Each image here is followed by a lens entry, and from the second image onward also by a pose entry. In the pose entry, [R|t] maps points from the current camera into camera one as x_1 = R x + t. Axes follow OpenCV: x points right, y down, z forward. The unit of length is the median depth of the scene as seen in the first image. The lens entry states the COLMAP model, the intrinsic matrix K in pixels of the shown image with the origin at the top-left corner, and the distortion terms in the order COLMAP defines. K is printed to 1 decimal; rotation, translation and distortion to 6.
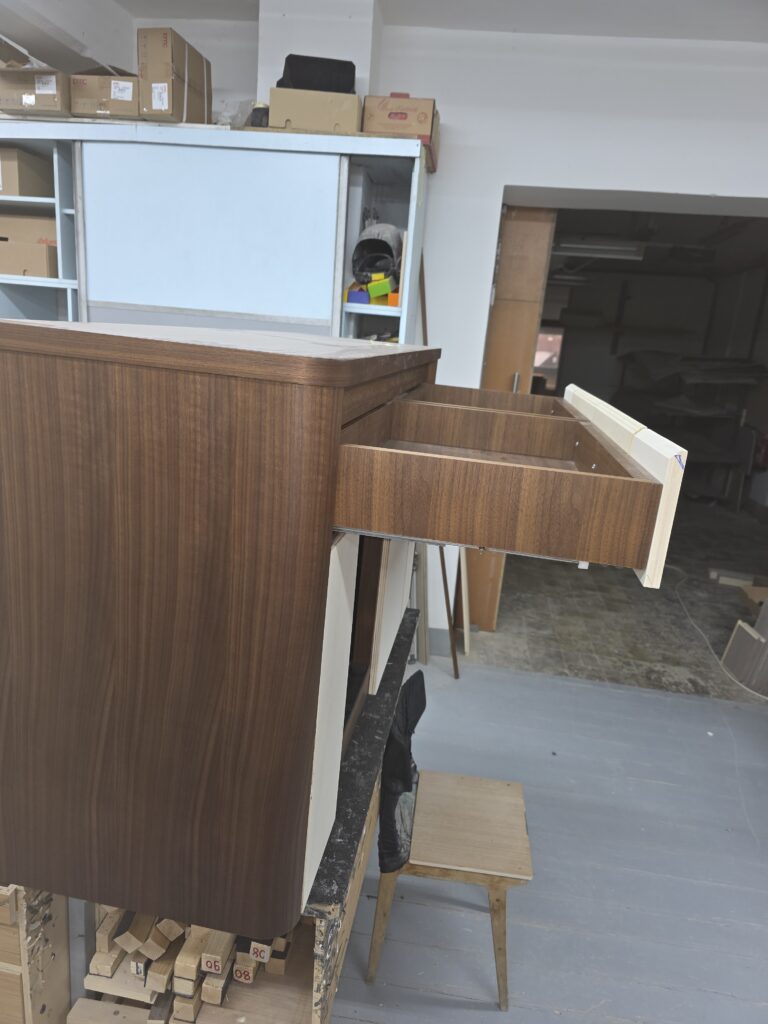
lens RADIAL K [[695.8, 0, 384.0], [0, 695.8, 512.0], [0, 0, 1]] dist [0.056549, -0.048549]
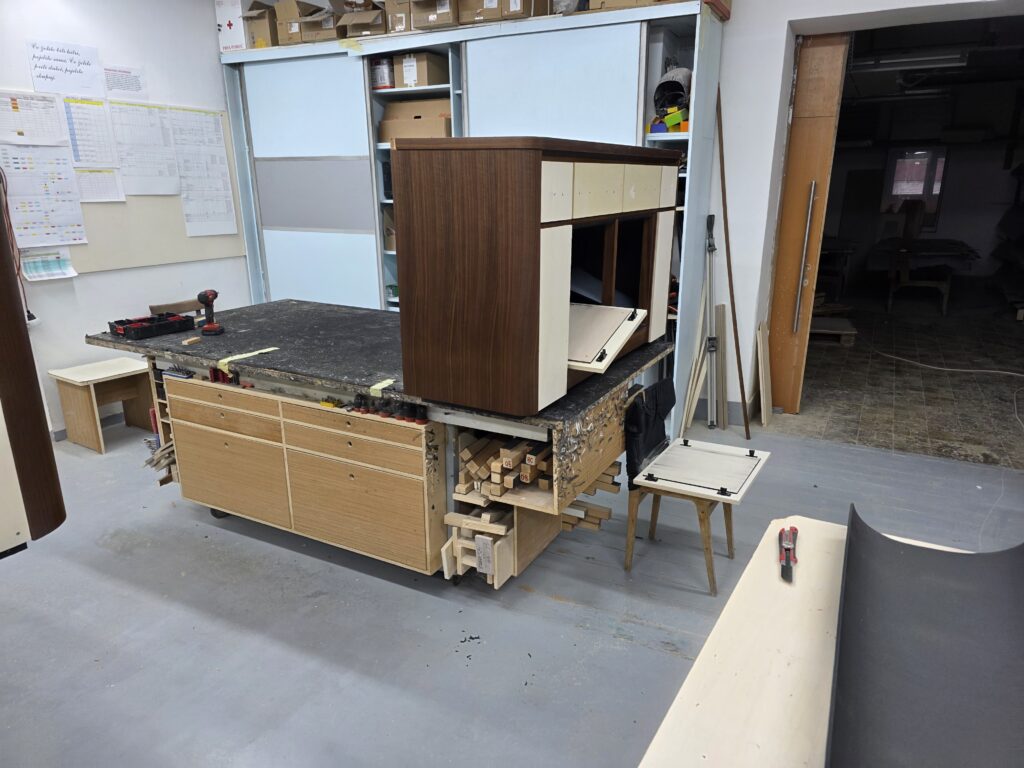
lens RADIAL K [[706.3, 0, 528.7], [0, 706.3, 382.9], [0, 0, 1]] dist [0.059841, -0.047782]
pose [[0.941856, 0.009378, -0.335885, 0.183387], [-0.005001, 0.999891, 0.013893, 0.146767], [0.335979, -0.011406, 0.941800, -0.327504]]
